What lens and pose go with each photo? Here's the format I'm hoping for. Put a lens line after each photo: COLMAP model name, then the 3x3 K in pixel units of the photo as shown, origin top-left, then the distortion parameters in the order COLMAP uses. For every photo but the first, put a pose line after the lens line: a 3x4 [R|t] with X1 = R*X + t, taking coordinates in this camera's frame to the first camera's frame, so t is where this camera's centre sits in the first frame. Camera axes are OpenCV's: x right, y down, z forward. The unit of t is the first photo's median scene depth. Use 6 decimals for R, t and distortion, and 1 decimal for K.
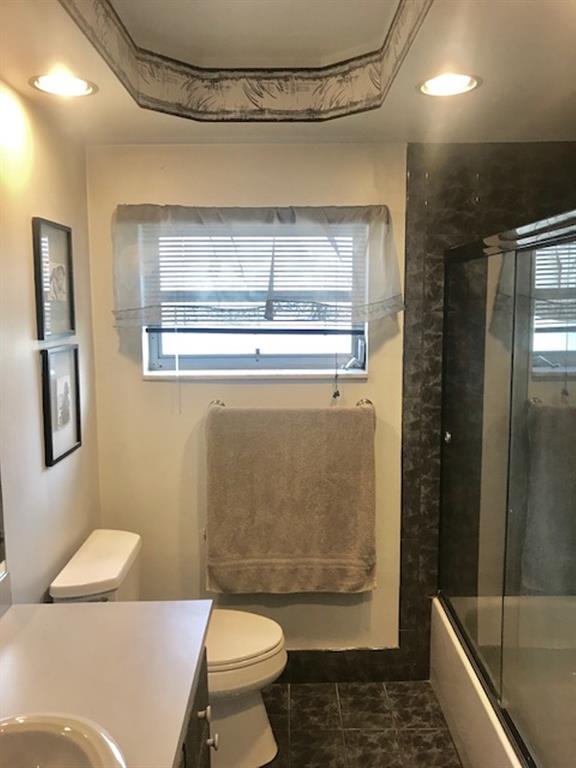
lens RADIAL K [[633.4, 0, 288.9], [0, 633.4, 383.7], [0, 0, 1]] dist [0.002992, 0.007871]
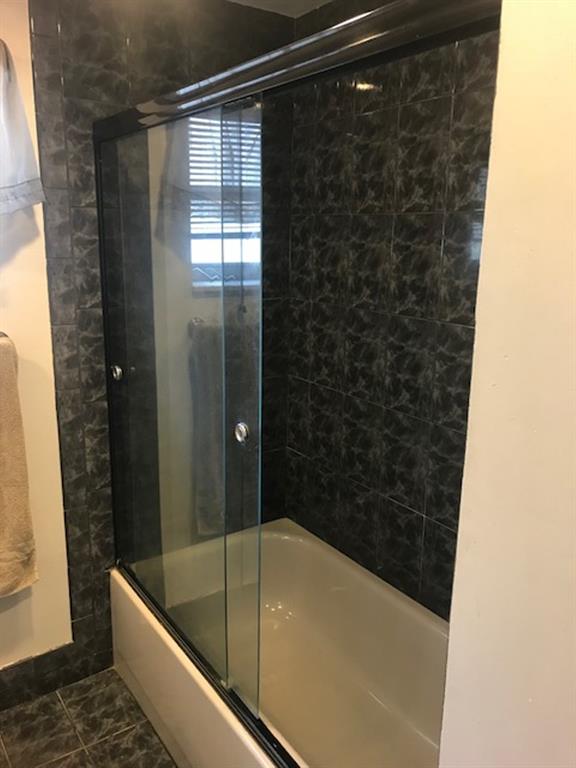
lens RADIAL K [[633.4, 0, 288.1], [0, 633.4, 380.9], [0, 0, 1]] dist [0.002992, 0.007871]
pose [[0.819107, -0.111782, 0.562644, -0.016759], [0.044726, 0.990289, 0.131631, 0.000837], [-0.571894, -0.082655, 0.816153, 0.236047]]
